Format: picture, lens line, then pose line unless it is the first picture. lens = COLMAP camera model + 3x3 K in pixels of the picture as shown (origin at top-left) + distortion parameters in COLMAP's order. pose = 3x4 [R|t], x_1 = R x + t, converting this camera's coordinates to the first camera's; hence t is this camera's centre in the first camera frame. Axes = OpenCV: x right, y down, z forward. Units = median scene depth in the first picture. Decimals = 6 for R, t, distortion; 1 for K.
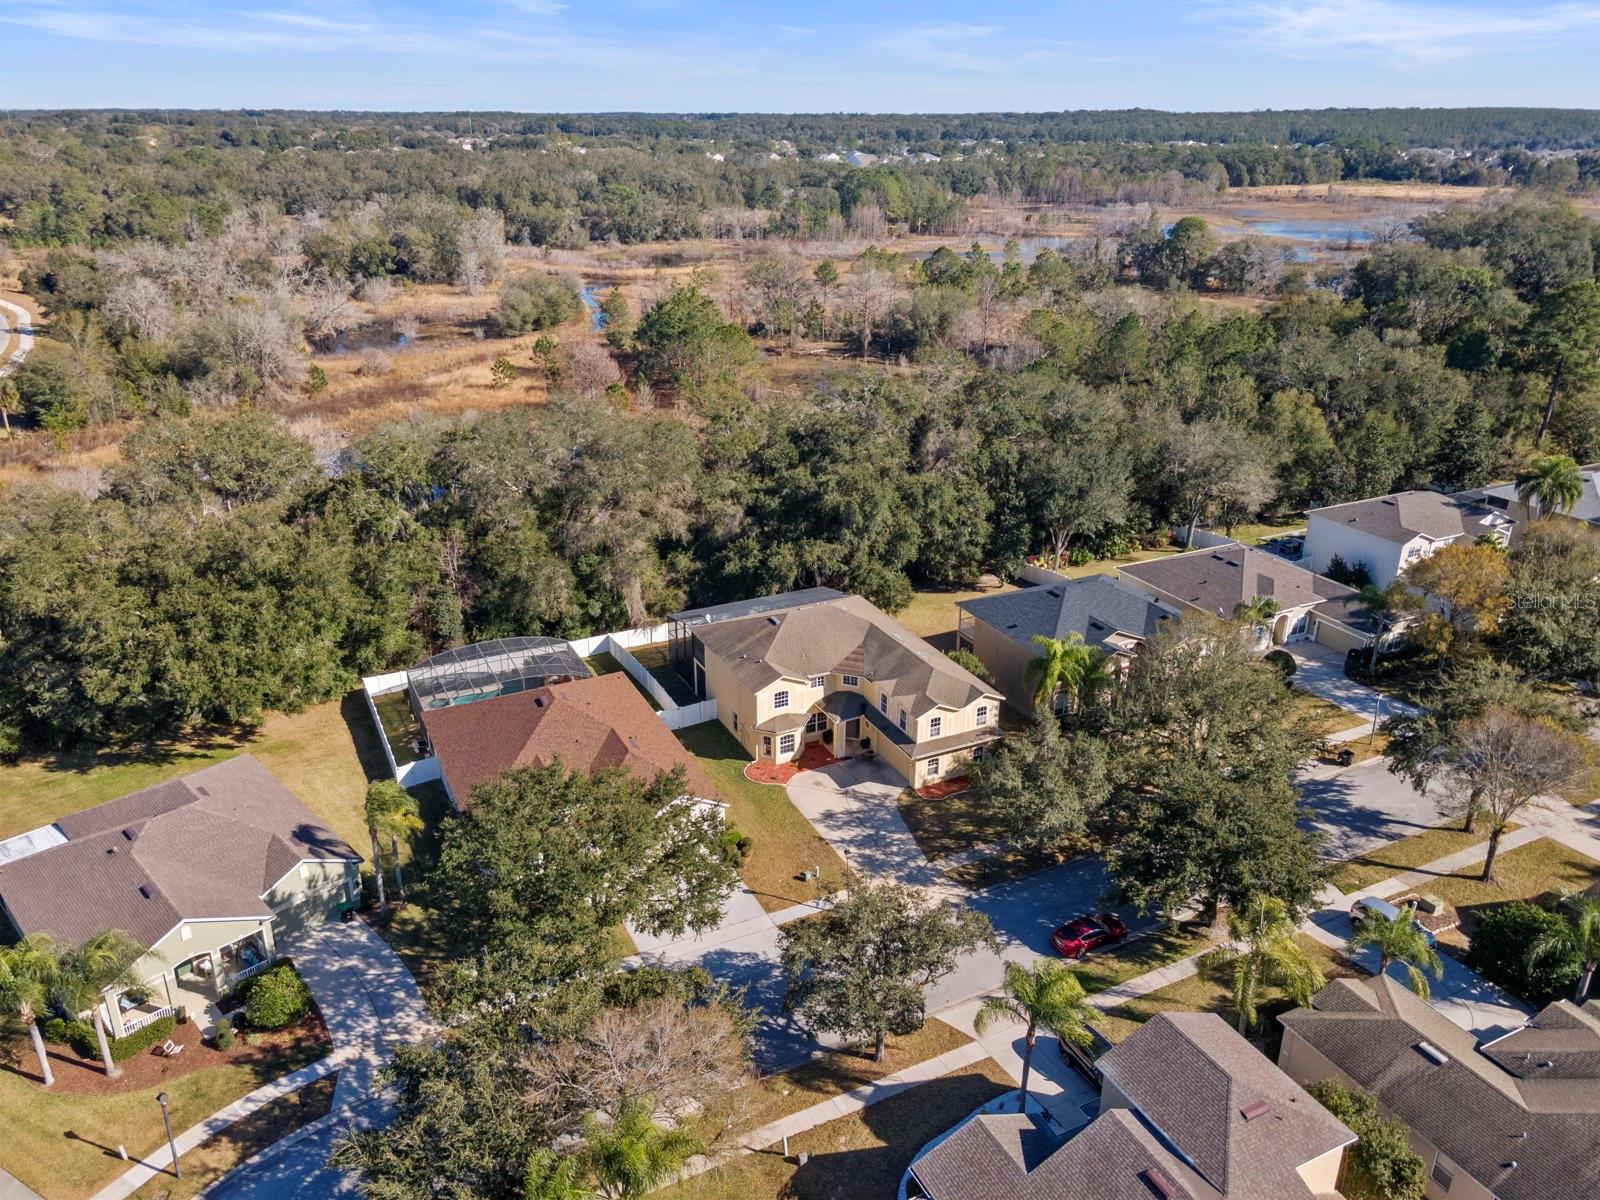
lens RADIAL K [[1154.0, 0, 787.0], [0, 1154.0, 586.2], [0, 0, 1]] dist [0.029589, 0.008185]
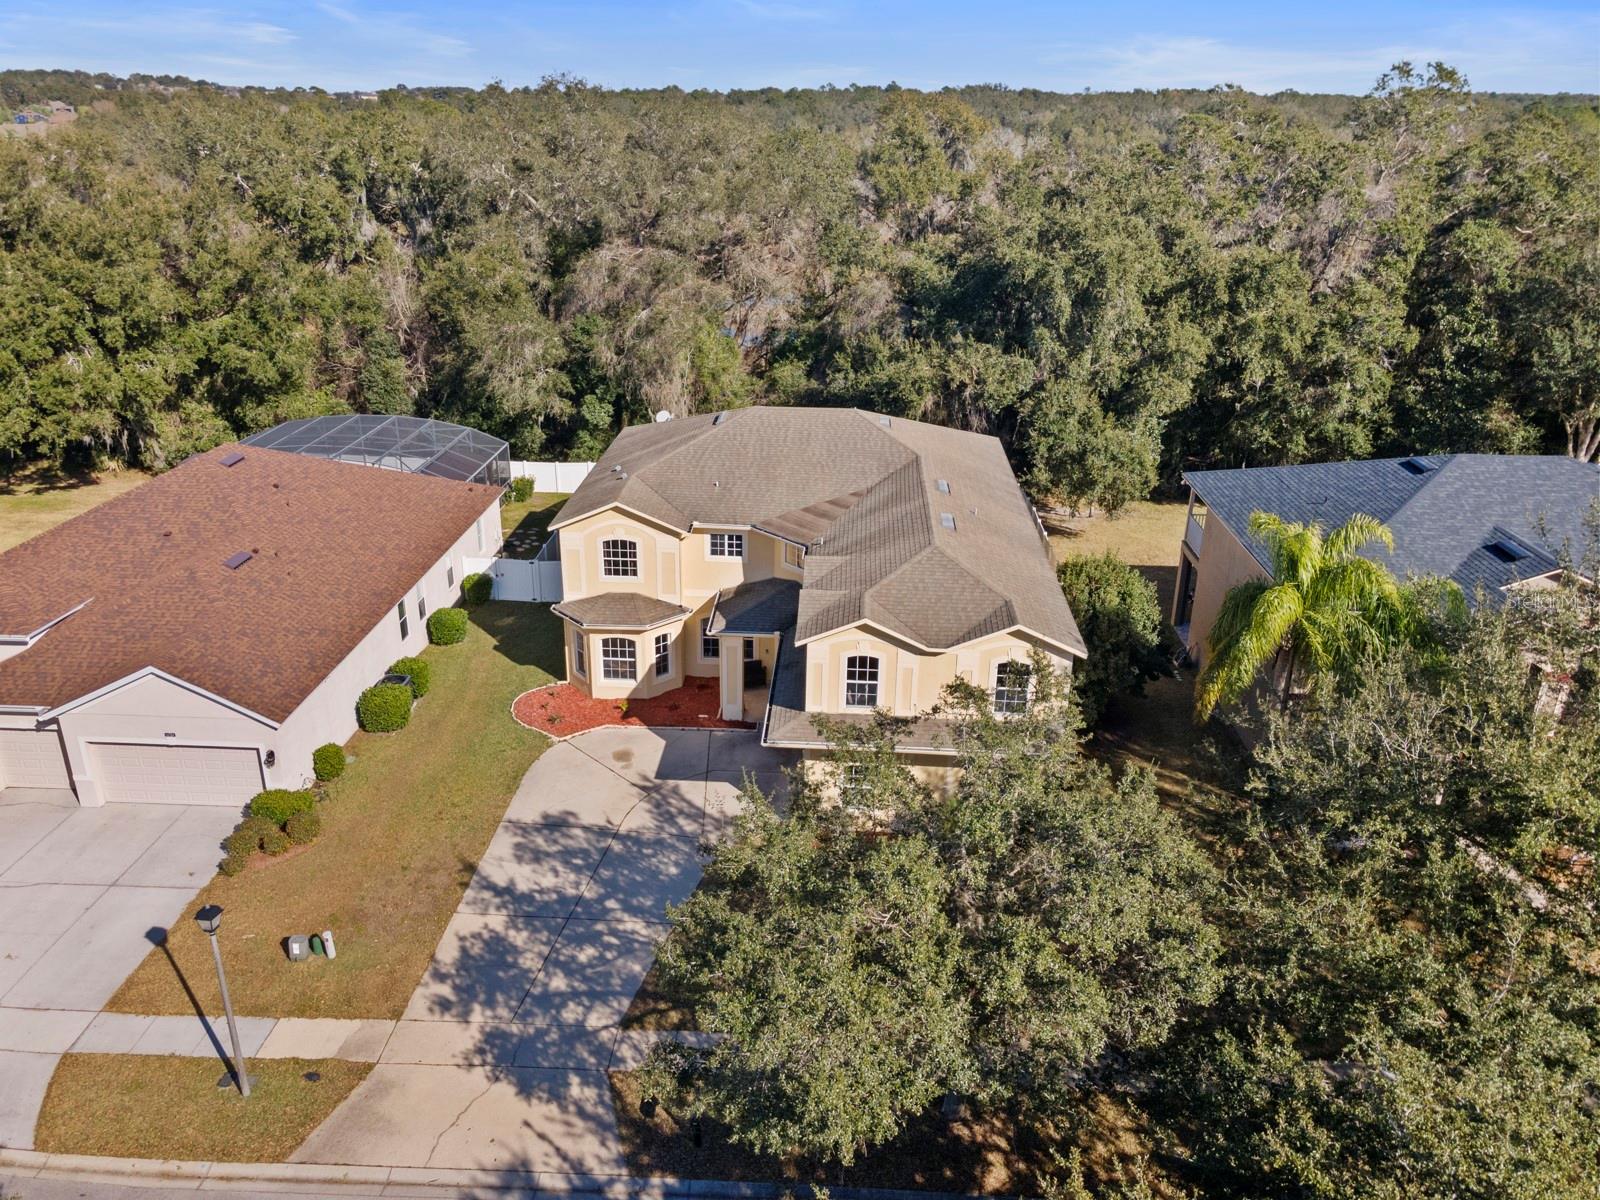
lens RADIAL K [[1154.0, 0, 793.2], [0, 1154.0, 601.2], [0, 0, 1]] dist [0.029589, 0.008185]
pose [[0.869489, 0.196561, -0.453159, 0.268640], [-0.192331, 0.979735, 0.055935, 0.077996], [0.454970, 0.038522, 0.889673, 0.641439]]
